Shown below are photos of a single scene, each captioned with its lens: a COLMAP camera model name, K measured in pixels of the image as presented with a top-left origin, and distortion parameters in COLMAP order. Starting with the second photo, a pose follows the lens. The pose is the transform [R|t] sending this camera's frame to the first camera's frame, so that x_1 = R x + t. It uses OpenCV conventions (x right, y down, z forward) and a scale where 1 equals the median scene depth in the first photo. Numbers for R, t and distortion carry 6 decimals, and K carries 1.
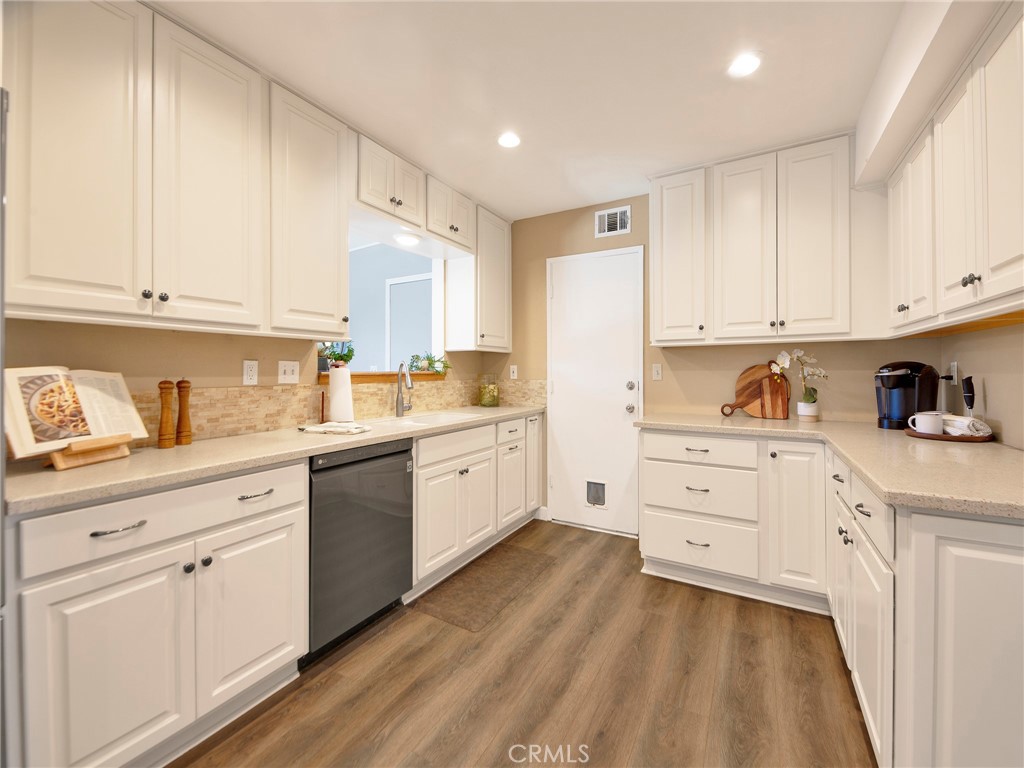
lens RADIAL K [[413.7, 0, 523.9], [0, 413.7, 370.5], [0, 0, 1]] dist [-0.001372, -0.000525]
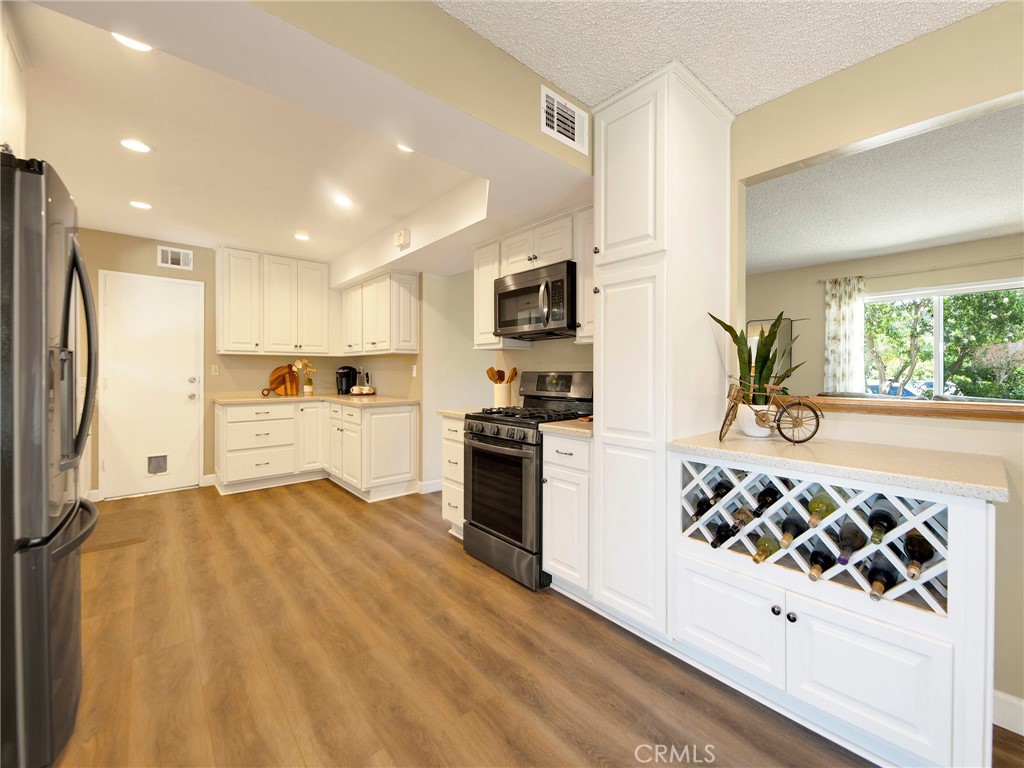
lens RADIAL K [[414.1, 0, 518.6], [0, 414.1, 372.2], [0, 0, 1]] dist [0.000198, -0.000131]
pose [[0.326900, -0.000109, 0.945059, -0.900241], [-0.005856, 0.999981, 0.002141, 0.001342], [-0.945041, -0.006234, 0.326893, -0.640599]]
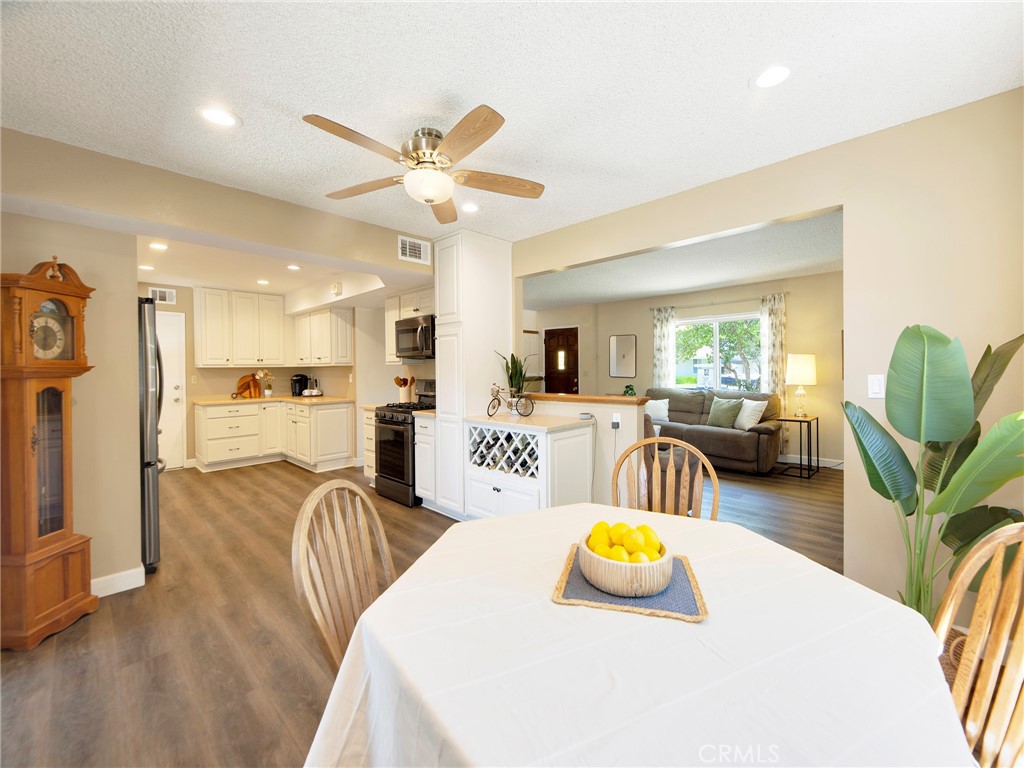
lens RADIAL K [[413.7, 0, 523.9], [0, 413.7, 370.5], [0, 0, 1]] dist [-0.001372, -0.000525]
pose [[0.235684, -0.006444, 0.971808, -1.492064], [0.007529, 0.999960, 0.004805, -0.046213], [-0.971801, 0.006184, 0.235723, -1.203531]]
